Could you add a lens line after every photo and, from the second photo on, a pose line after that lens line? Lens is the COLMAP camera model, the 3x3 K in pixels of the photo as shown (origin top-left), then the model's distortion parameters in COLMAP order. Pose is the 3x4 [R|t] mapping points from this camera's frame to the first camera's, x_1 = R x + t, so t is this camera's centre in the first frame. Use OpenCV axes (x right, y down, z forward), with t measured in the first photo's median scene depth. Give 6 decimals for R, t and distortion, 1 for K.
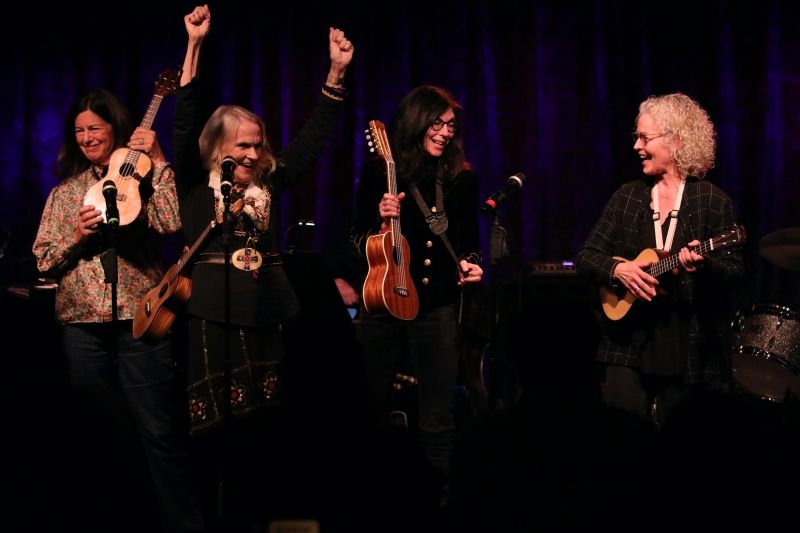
lens RADIAL K [[3913.1, 0, 424.8], [0, 3913.1, 266.6], [0, 0, 1]] dist [0.583335, 0.860861]
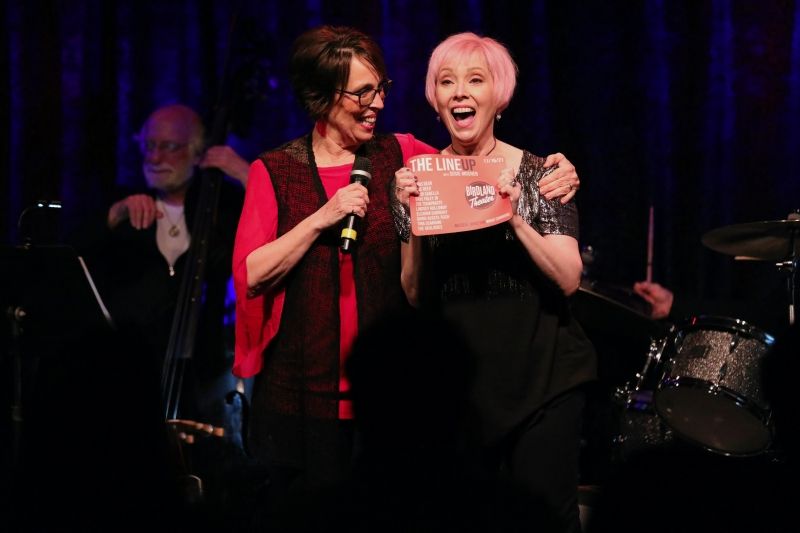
lens RADIAL K [[4539.0, 0, 412.9], [0, 4539.0, 270.0], [0, 0, 1]] dist [1.186982, 9.698576]
pose [[0.999225, -0.010289, 0.037993, 0.003106], [0.010070, 0.999932, 0.005960, -0.003781], [-0.038052, -0.005572, 0.999260, 0.193726]]
